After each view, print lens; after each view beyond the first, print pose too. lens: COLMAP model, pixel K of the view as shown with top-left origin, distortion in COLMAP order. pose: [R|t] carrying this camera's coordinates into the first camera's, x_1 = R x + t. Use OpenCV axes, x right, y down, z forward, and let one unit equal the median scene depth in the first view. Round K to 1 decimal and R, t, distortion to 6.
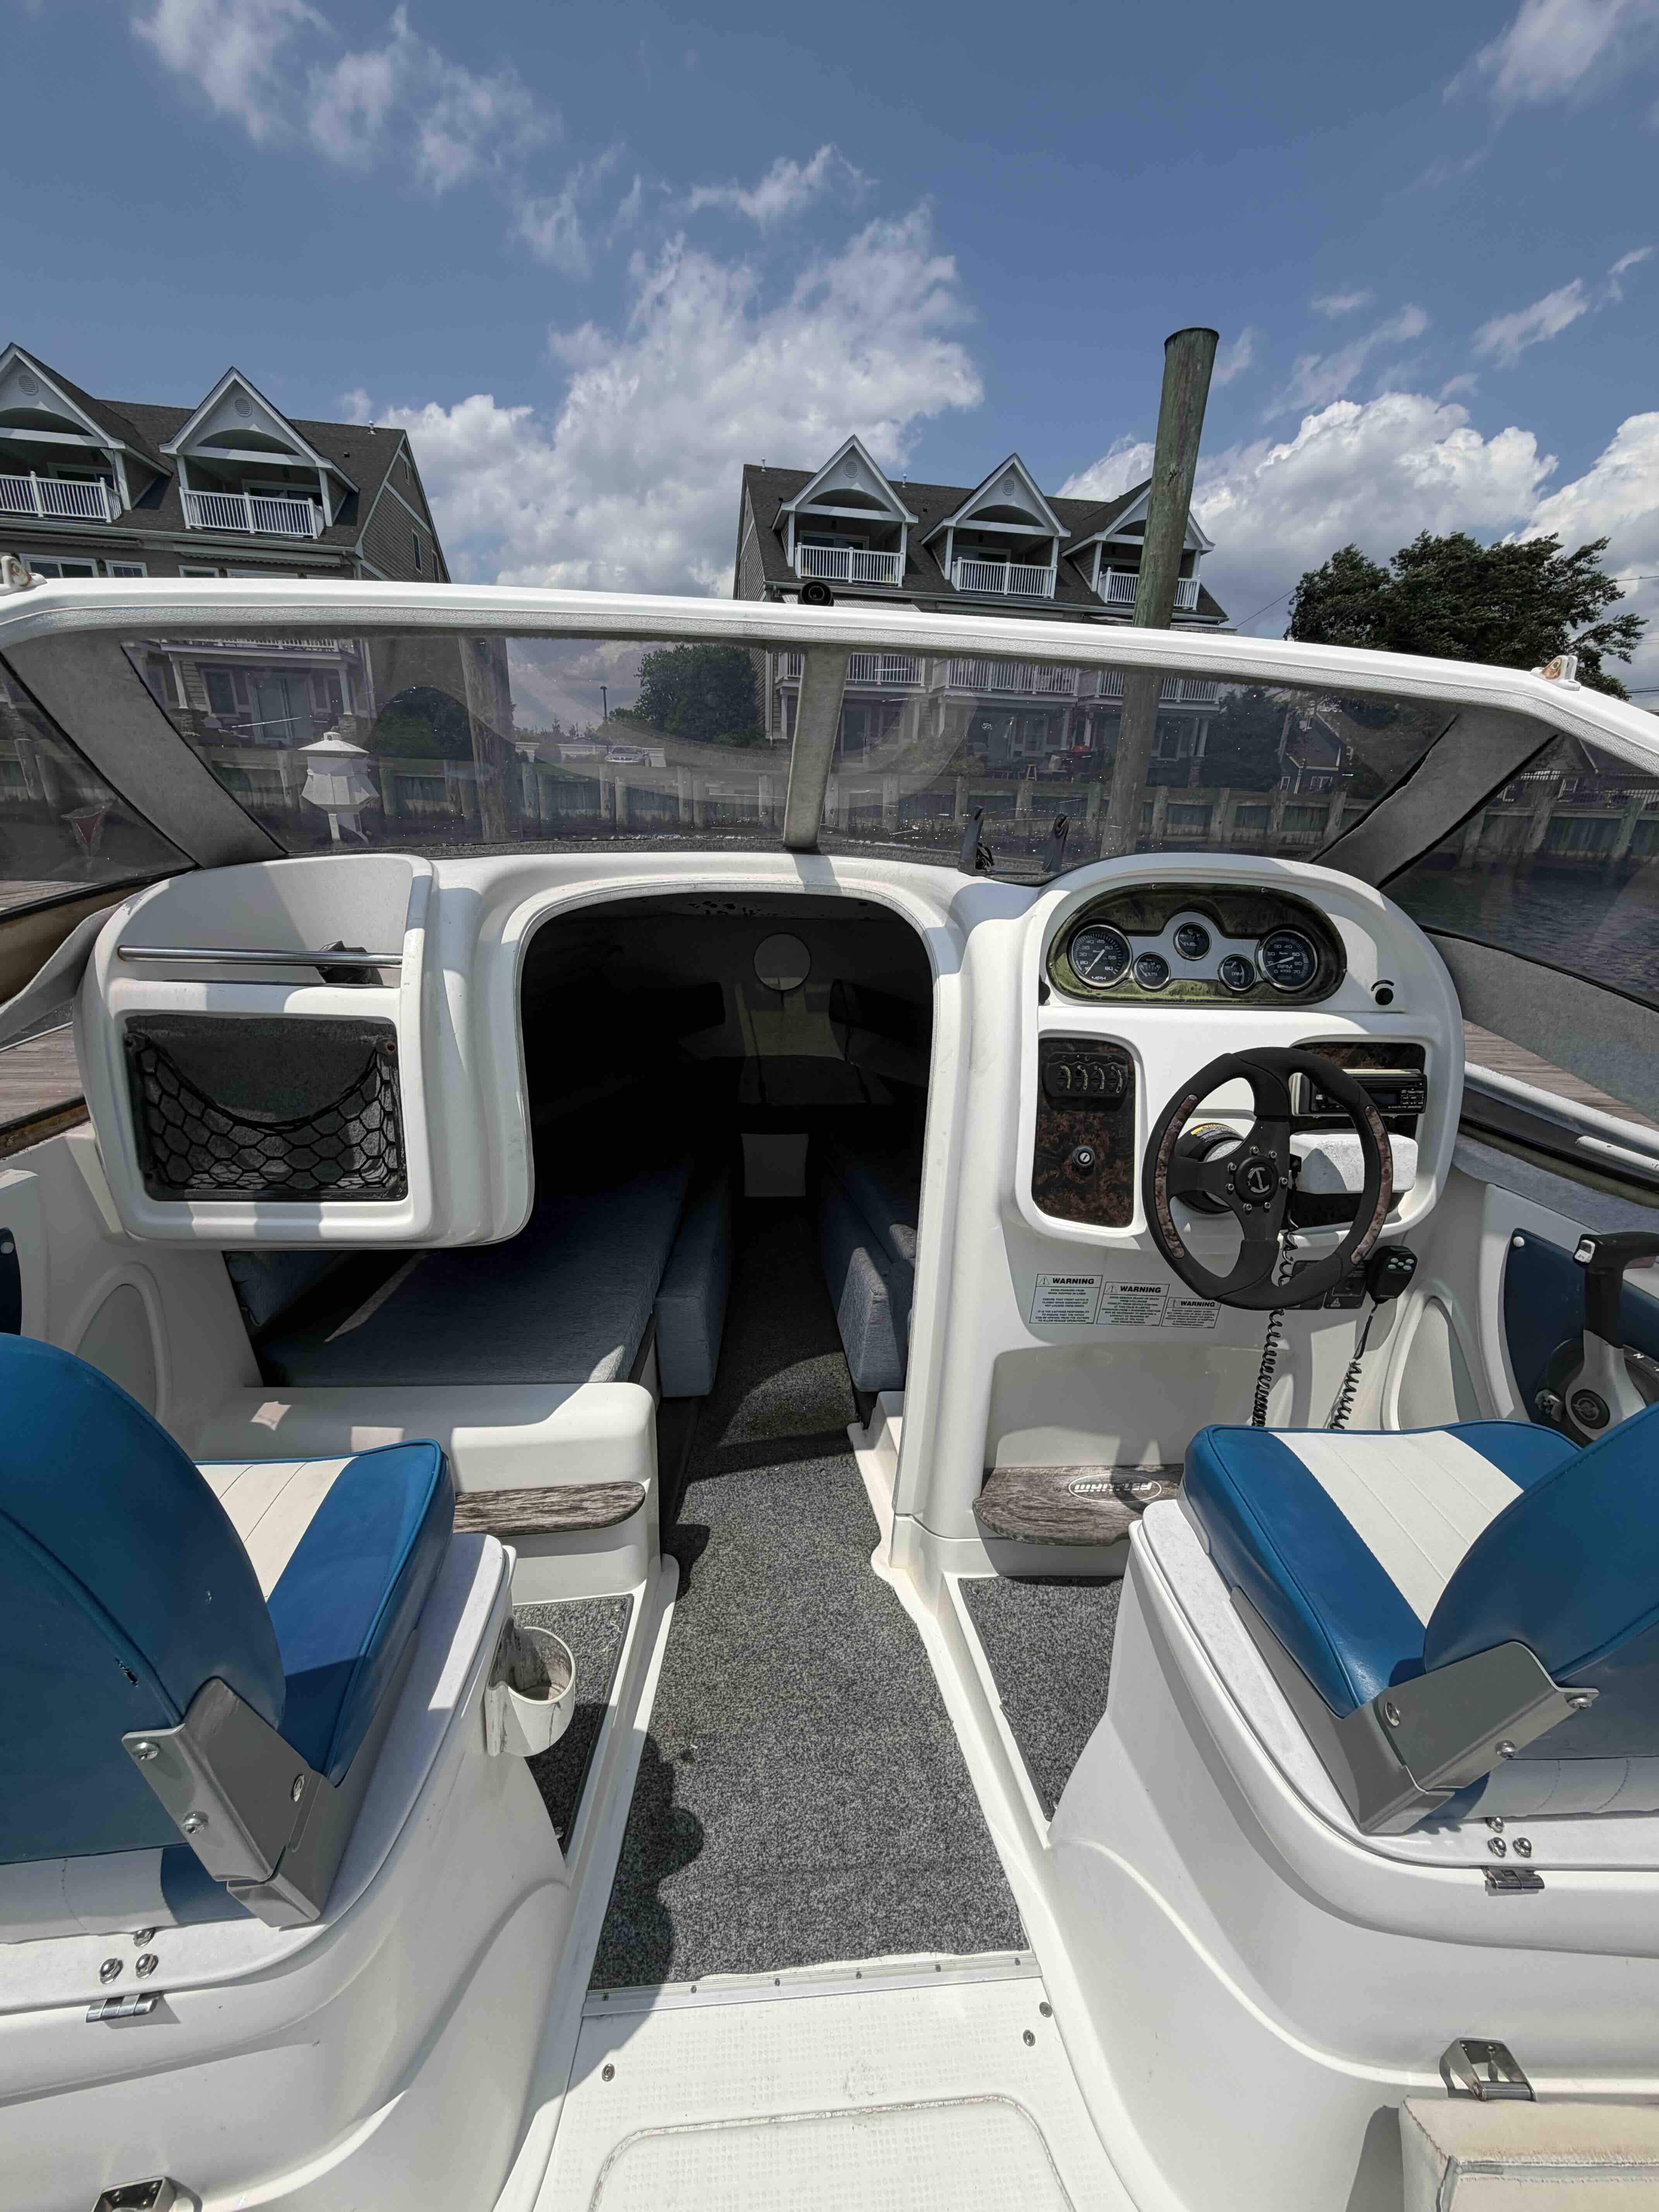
lens RADIAL K [[886.5, 0, 828.0], [0, 886.5, 1103.9], [0, 0, 1]] dist [0.000578, 0.000157]
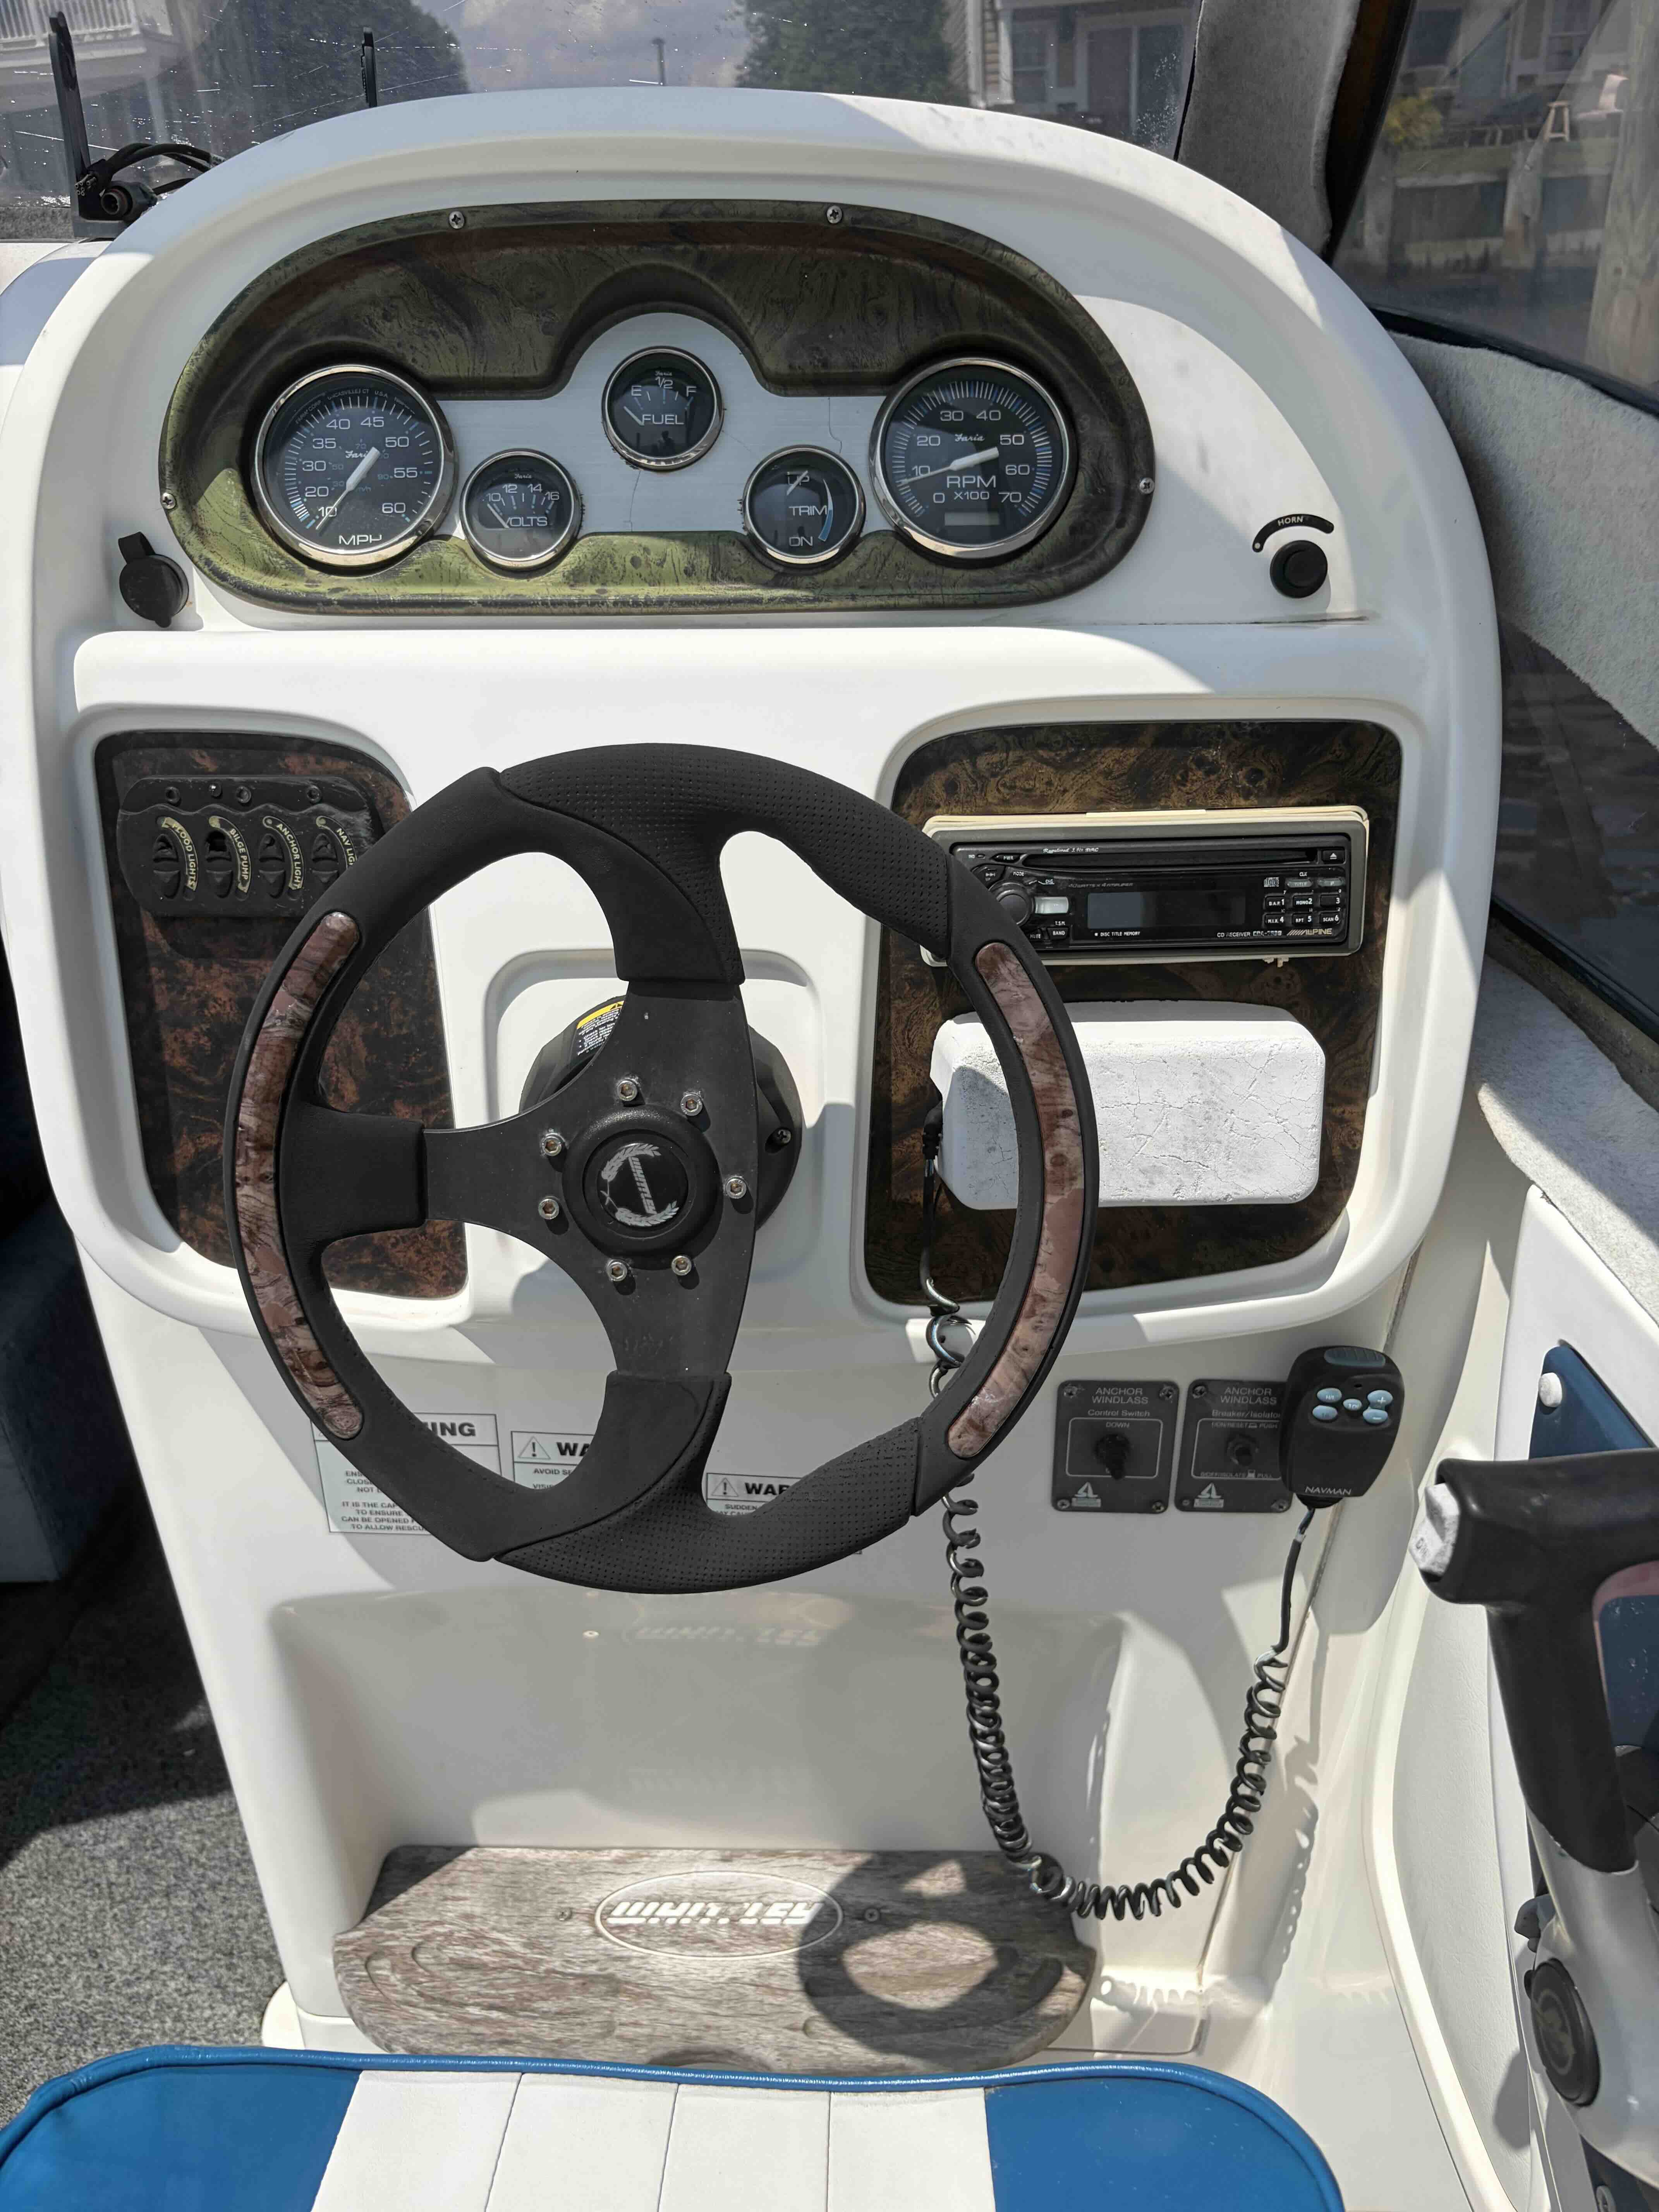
lens RADIAL K [[1720.5, 0, 849.2], [0, 1720.5, 1112.0], [0, 0, 1]] dist [0.000767, -0.012571]
pose [[0.993250, 0.001281, -0.115986, 0.556872], [0.014208, 0.991066, 0.132616, -0.015731], [0.115120, -0.133369, 0.984358, 0.377263]]
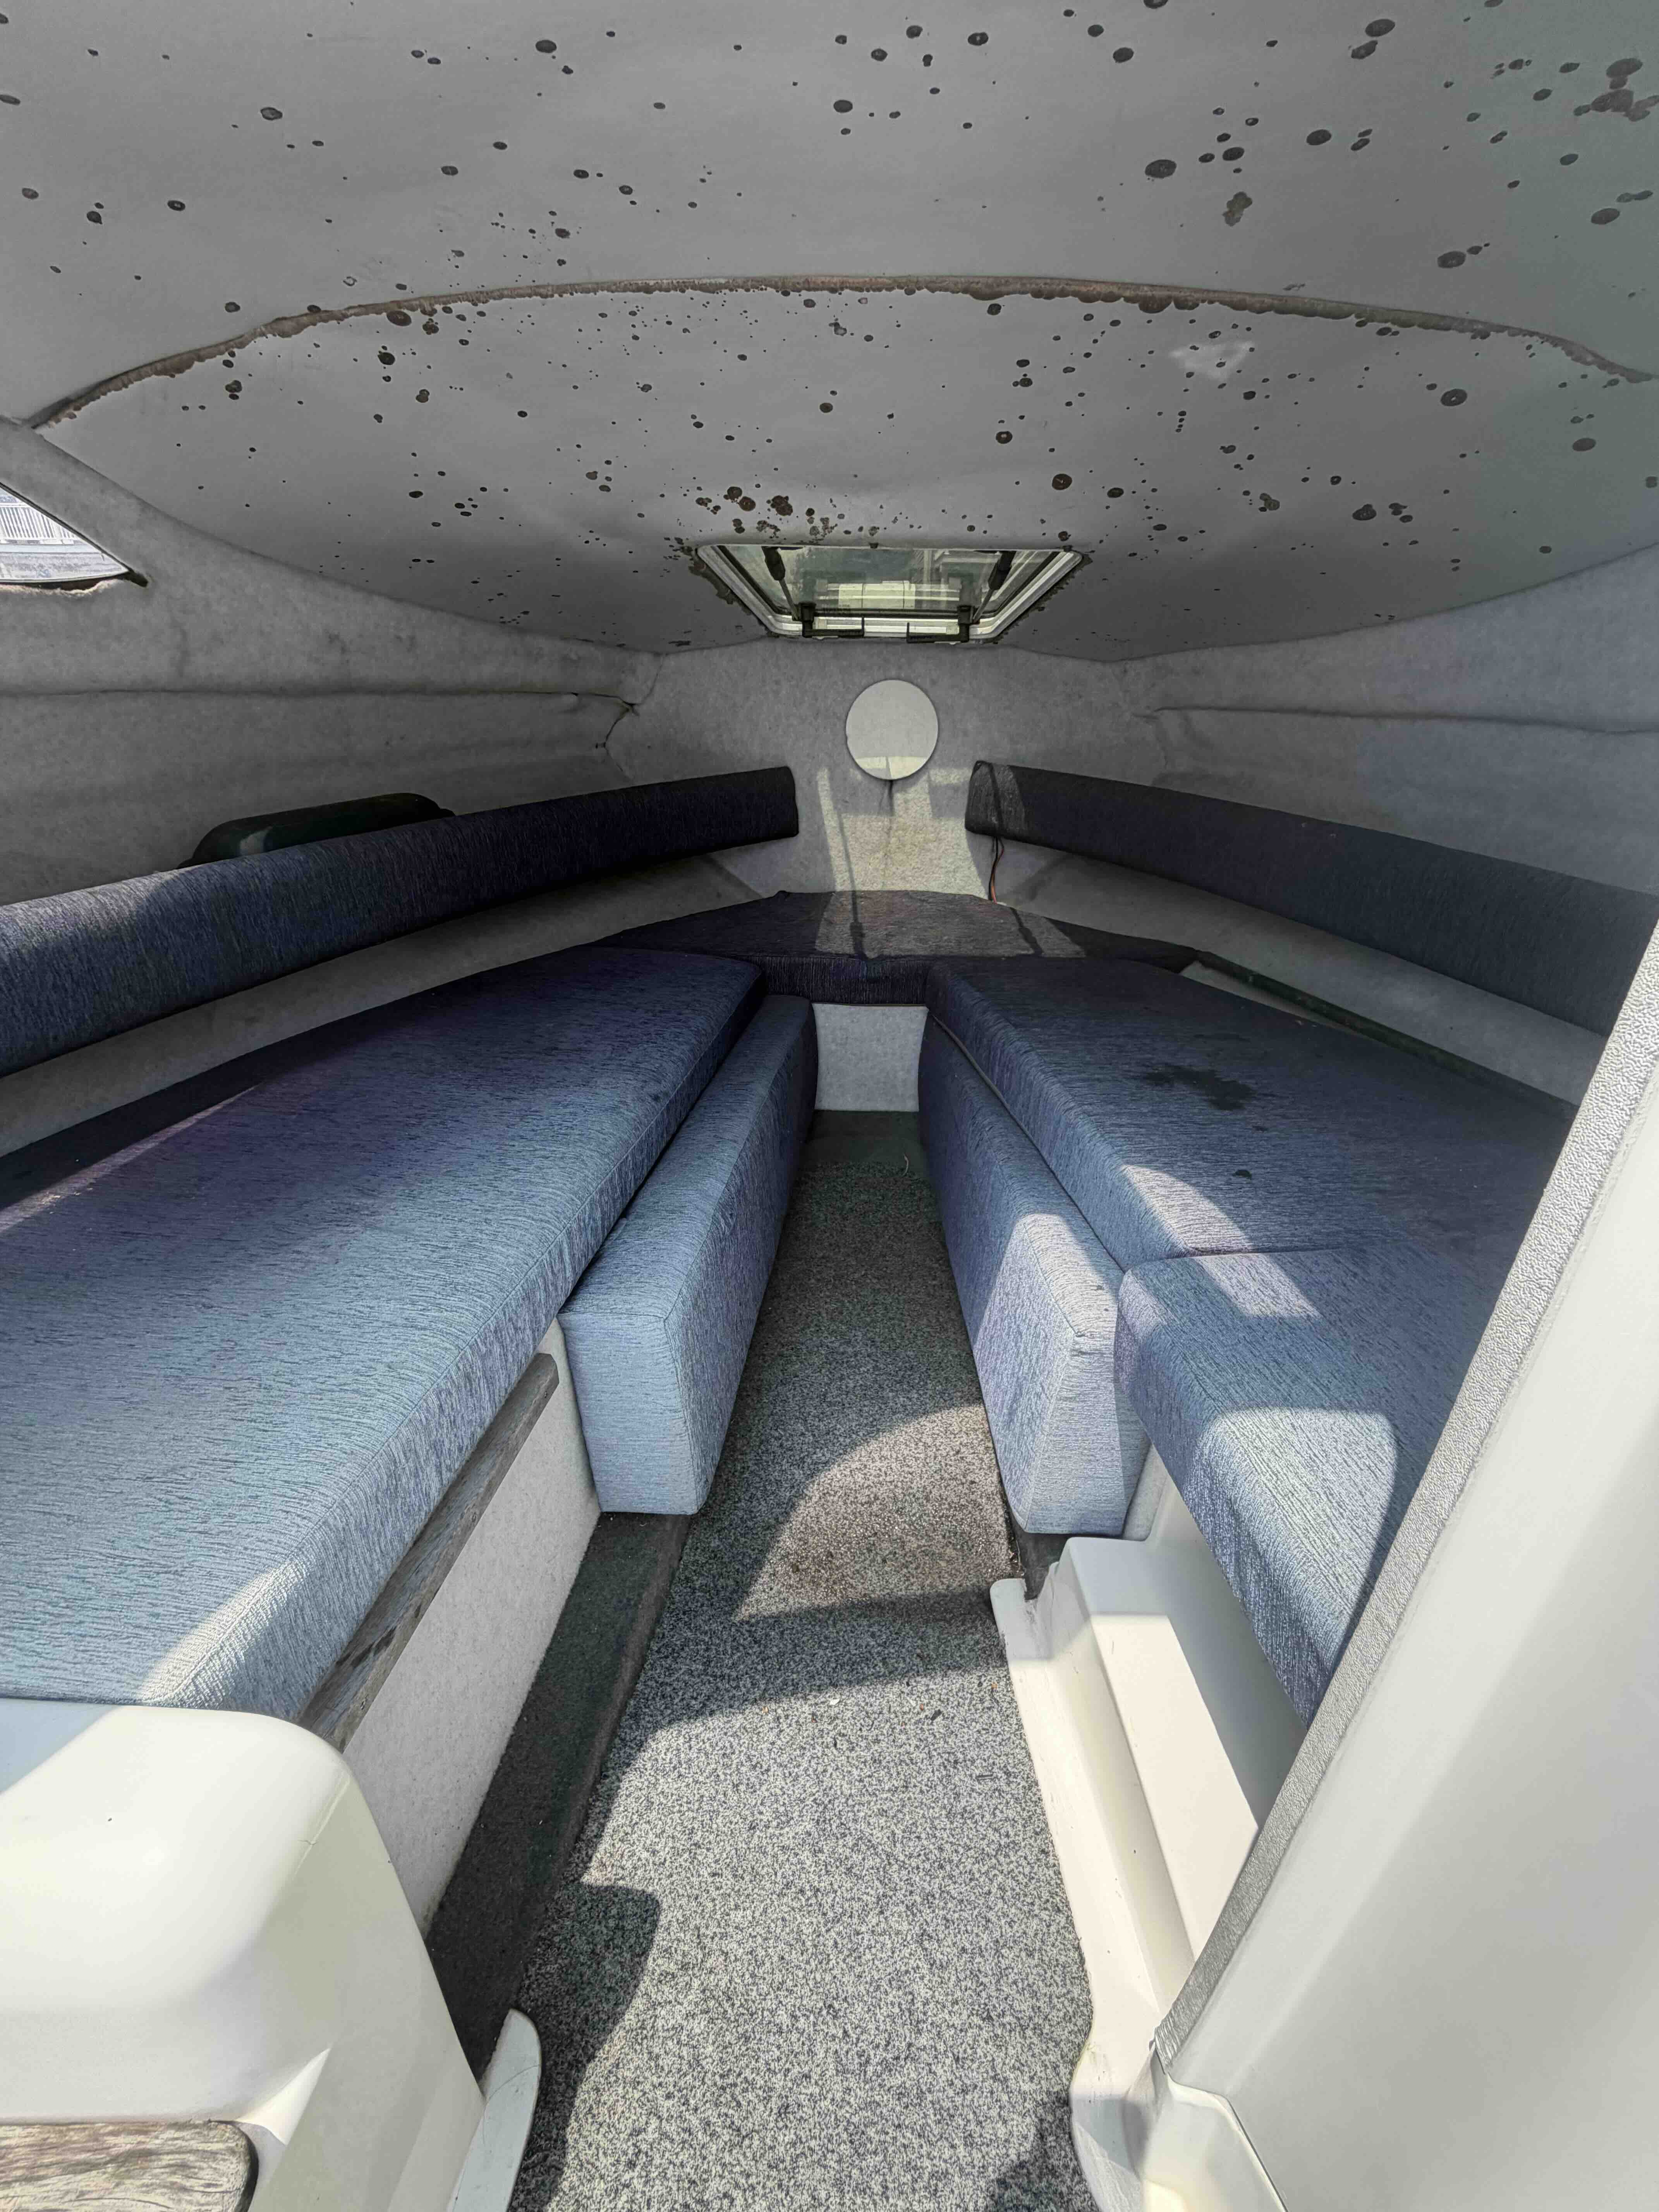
lens RADIAL K [[886.5, 0, 828.0], [0, 886.5, 1103.9], [0, 0, 1]] dist [0.000578, 0.000157]
pose [[0.991121, 0.034623, -0.128379, -0.021303], [-0.024193, 0.996345, 0.081928, 0.115316], [0.130746, -0.078095, 0.988335, 0.894681]]
